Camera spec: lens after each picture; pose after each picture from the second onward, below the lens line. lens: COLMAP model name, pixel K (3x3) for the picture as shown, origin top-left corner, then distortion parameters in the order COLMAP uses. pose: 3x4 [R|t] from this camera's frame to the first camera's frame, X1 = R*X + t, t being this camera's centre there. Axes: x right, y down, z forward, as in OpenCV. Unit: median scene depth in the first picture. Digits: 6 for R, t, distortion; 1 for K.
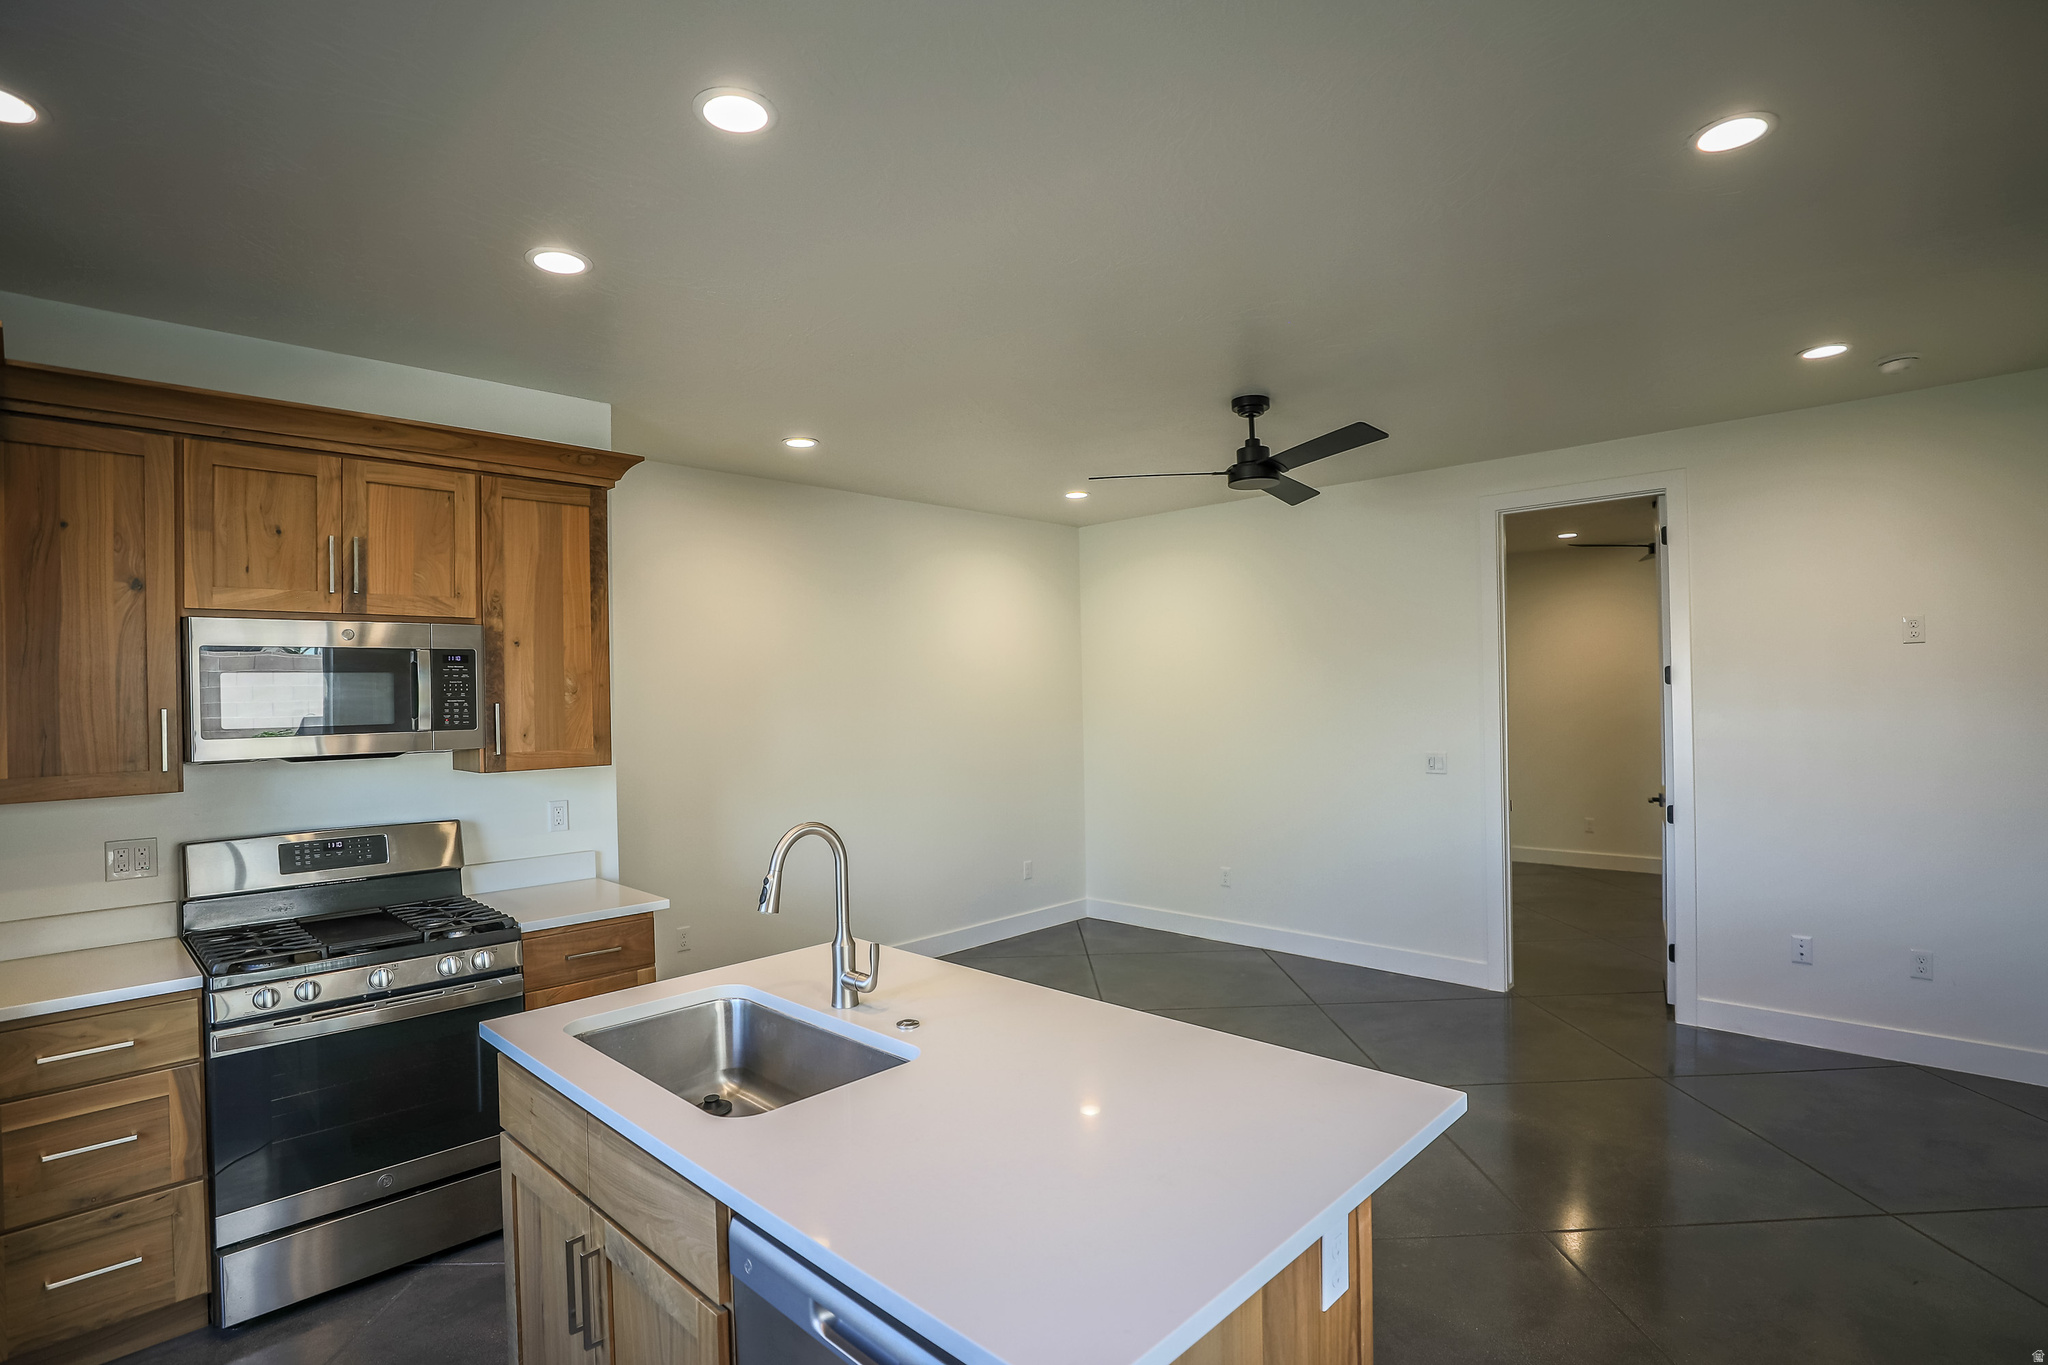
lens RADIAL K [[1004.8, 0, 1035.4], [0, 1004.8, 686.8], [0, 0, 1]] dist [-0.041335, 0.010305]
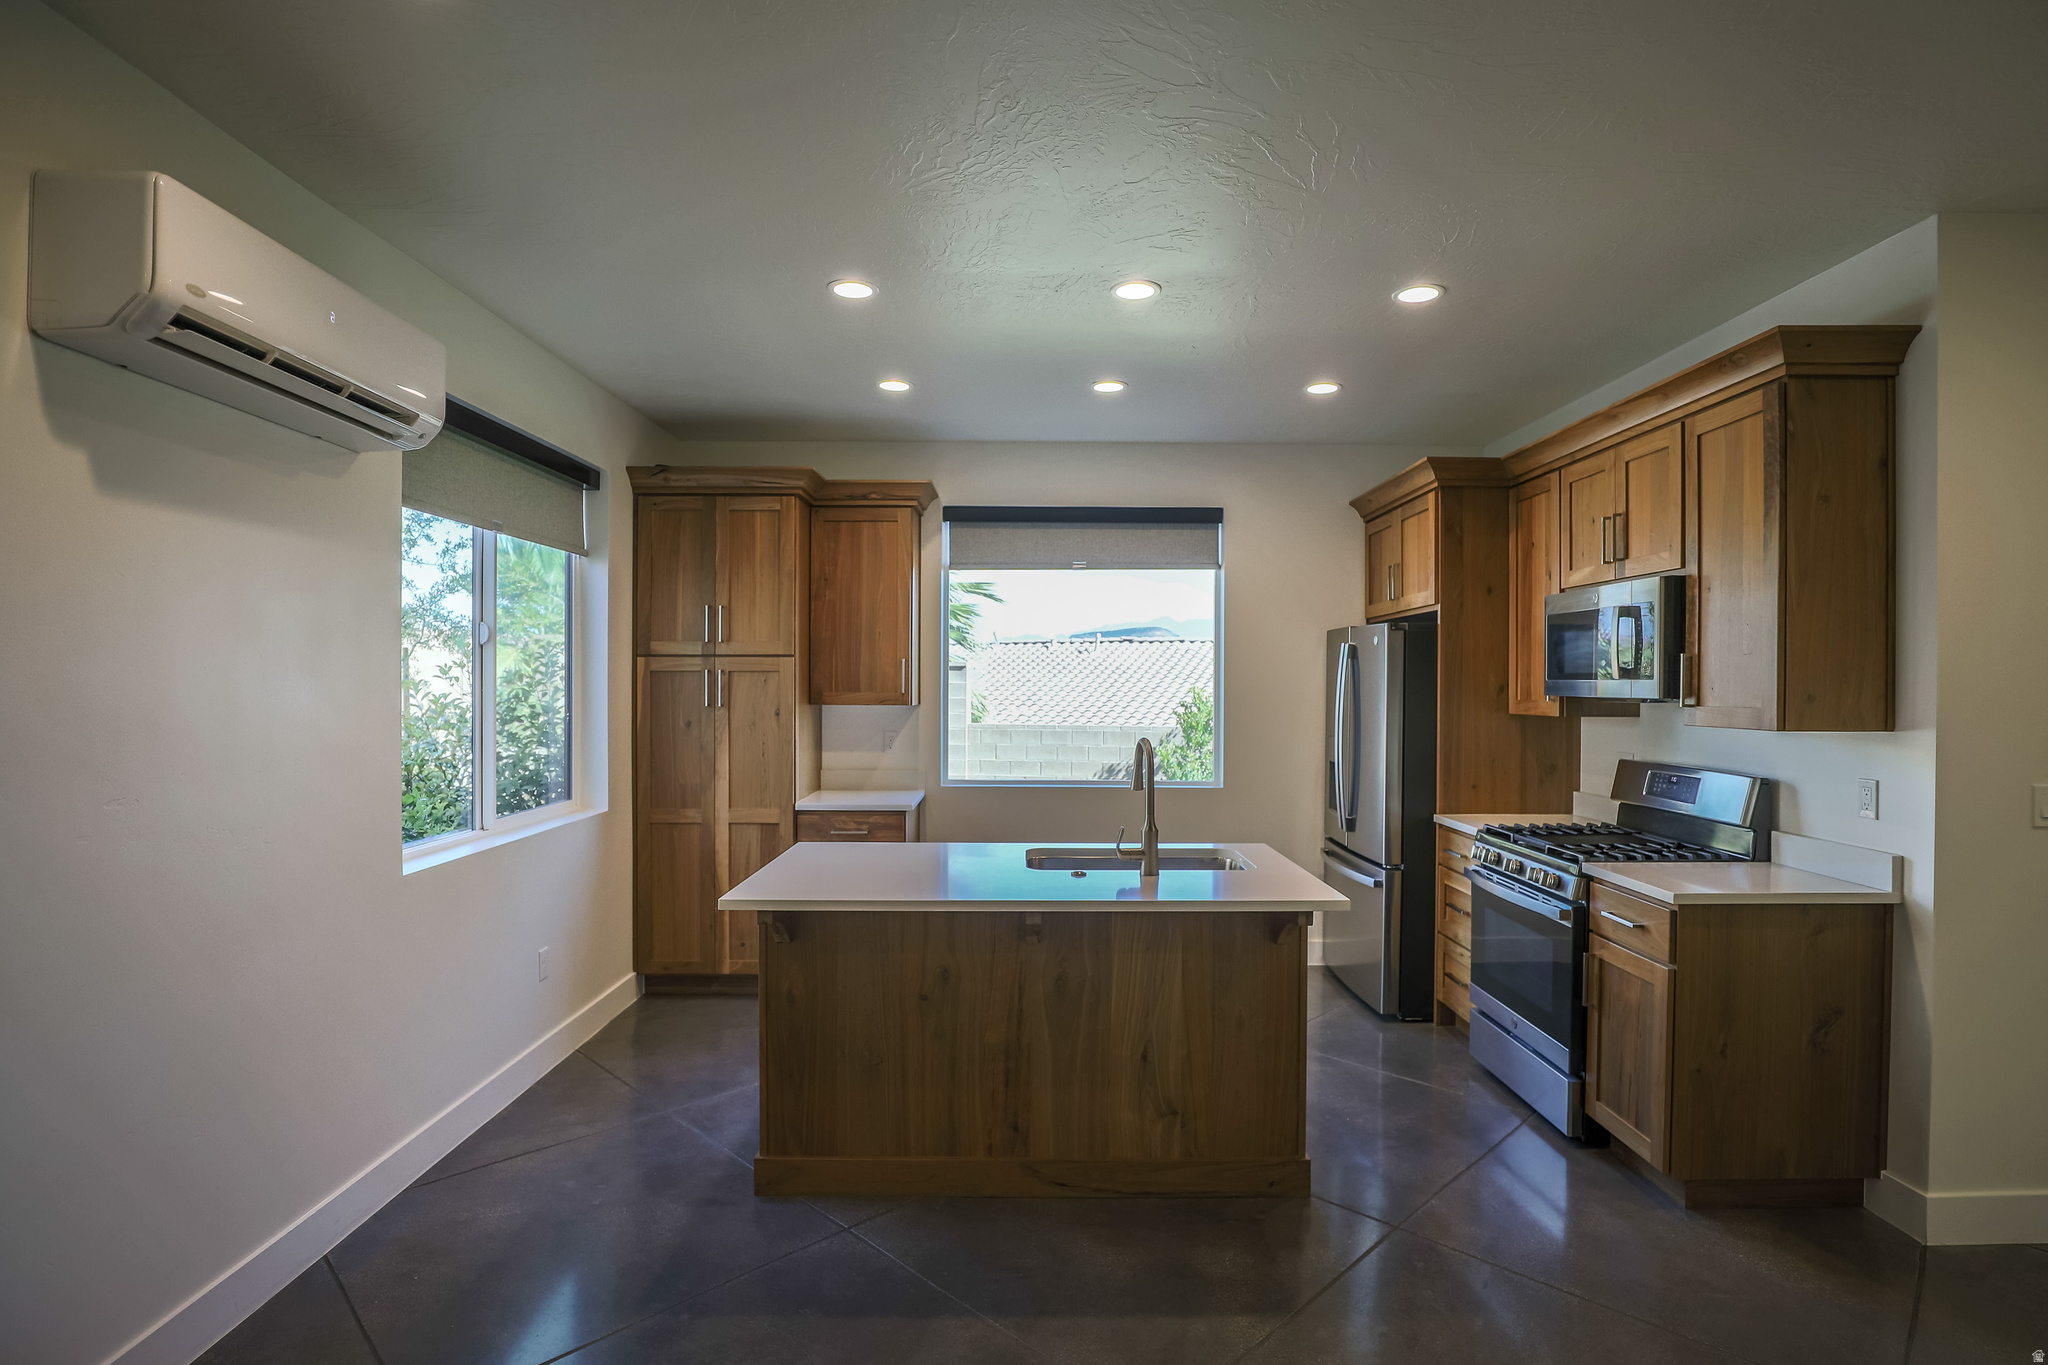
lens RADIAL K [[1004.8, 0, 1025.5], [0, 1004.8, 695.1], [0, 0, 1]] dist [-0.041335, 0.010305]
pose [[-0.727069, 0.027156, -0.686027, 0.703466], [0.014470, 0.999602, 0.024233, 0.029141], [0.686412, 0.007692, -0.727172, 1.513340]]
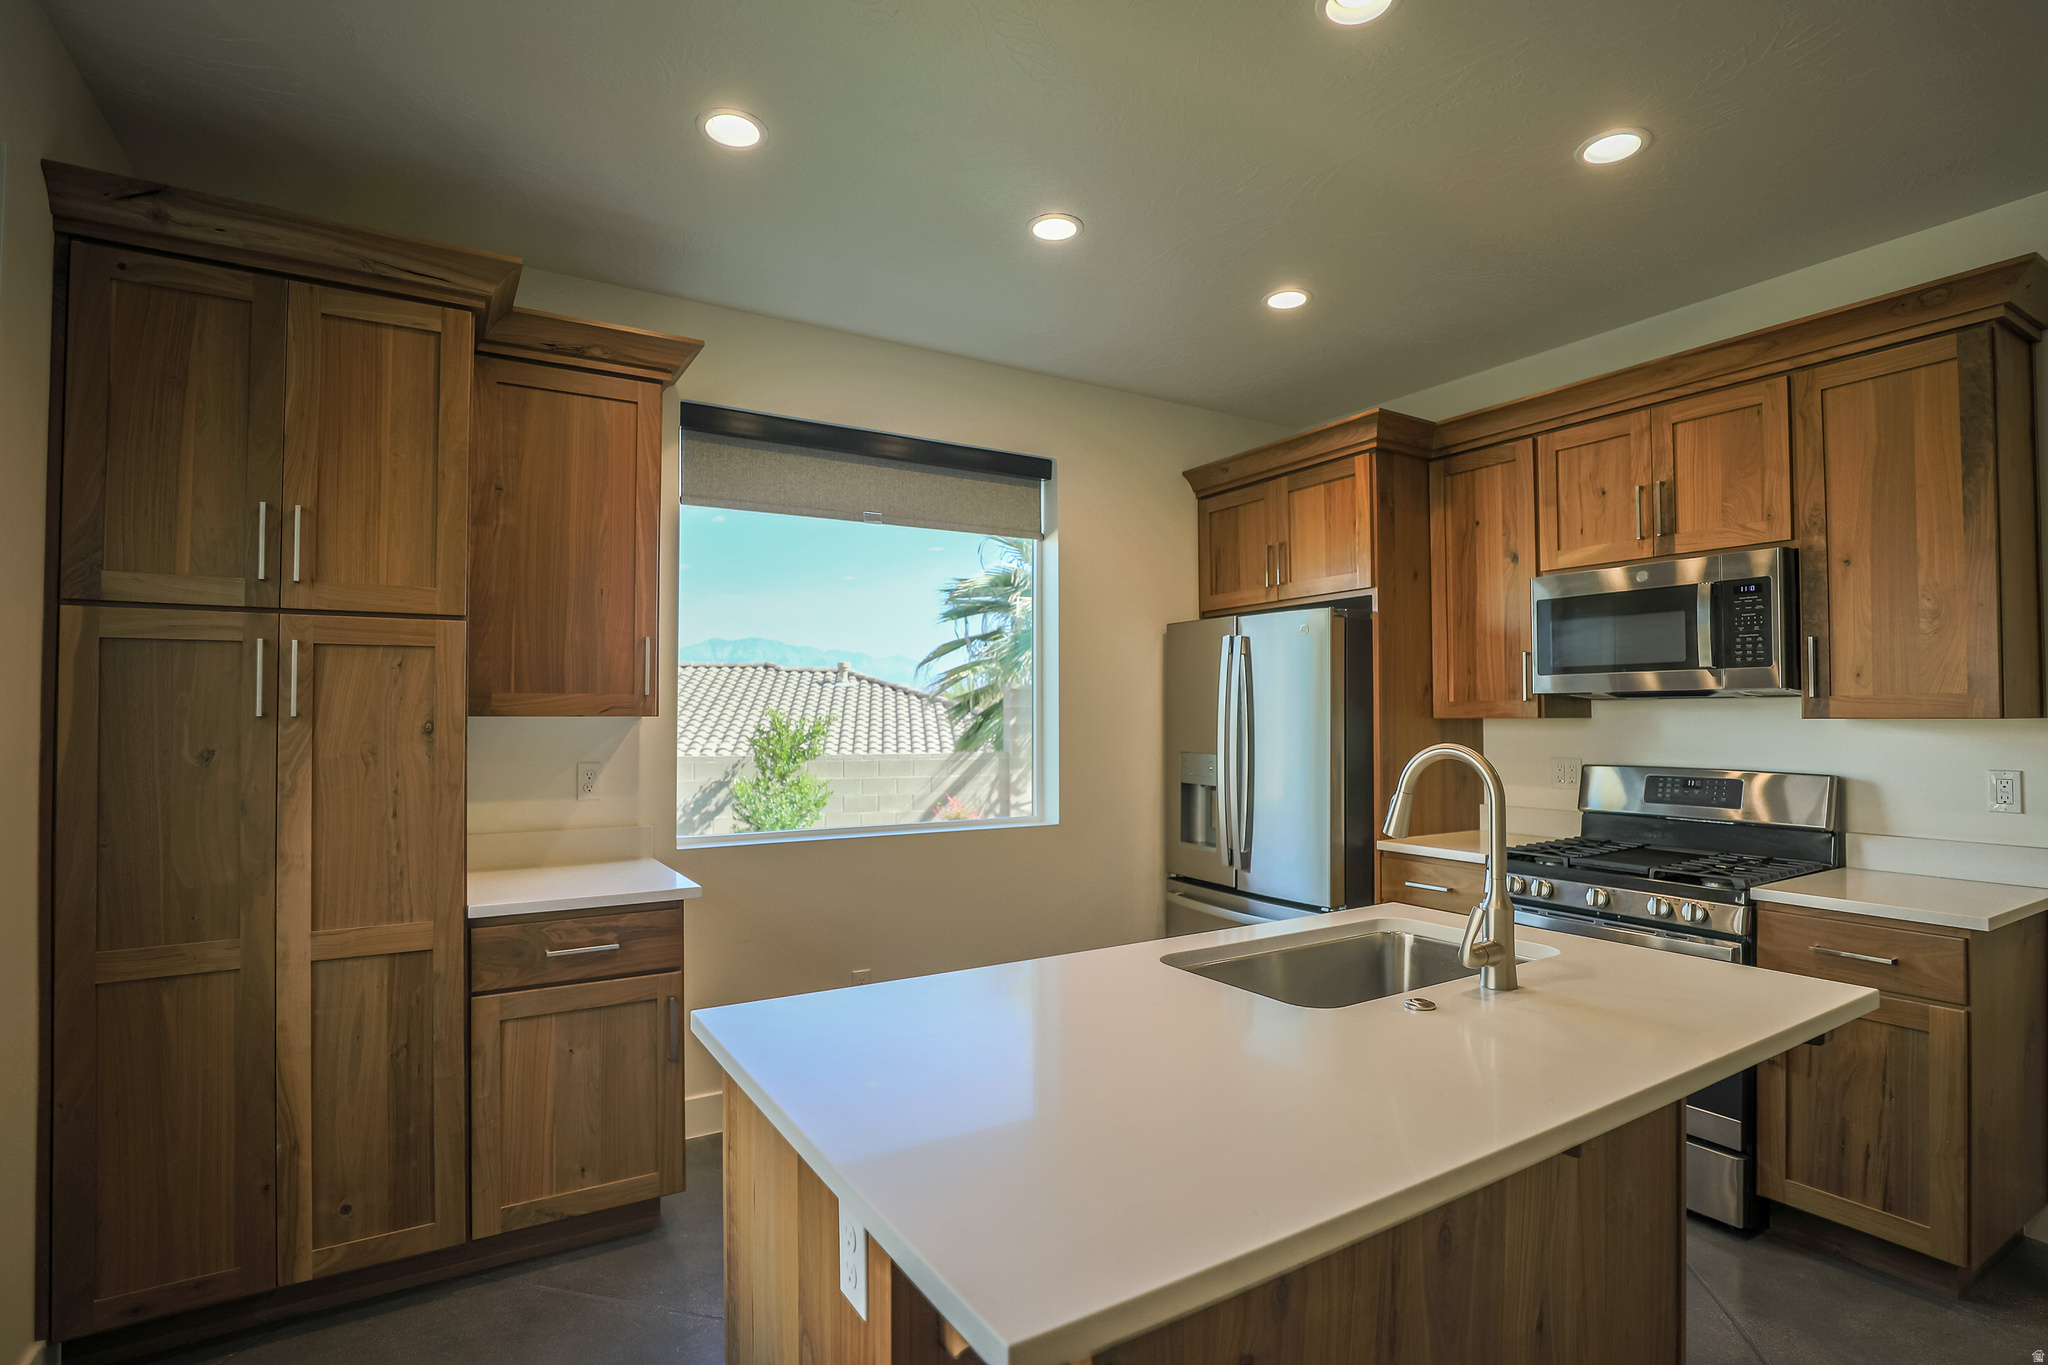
lens RADIAL K [[1004.8, 0, 1024.2], [0, 1004.8, 695.2], [0, 0, 1]] dist [-0.041335, 0.010305]
pose [[-0.257872, 0.000830, -0.966179, 0.525988], [0.011234, 0.999935, -0.002140, 0.073091], [0.966114, -0.011406, -0.257865, 0.682203]]
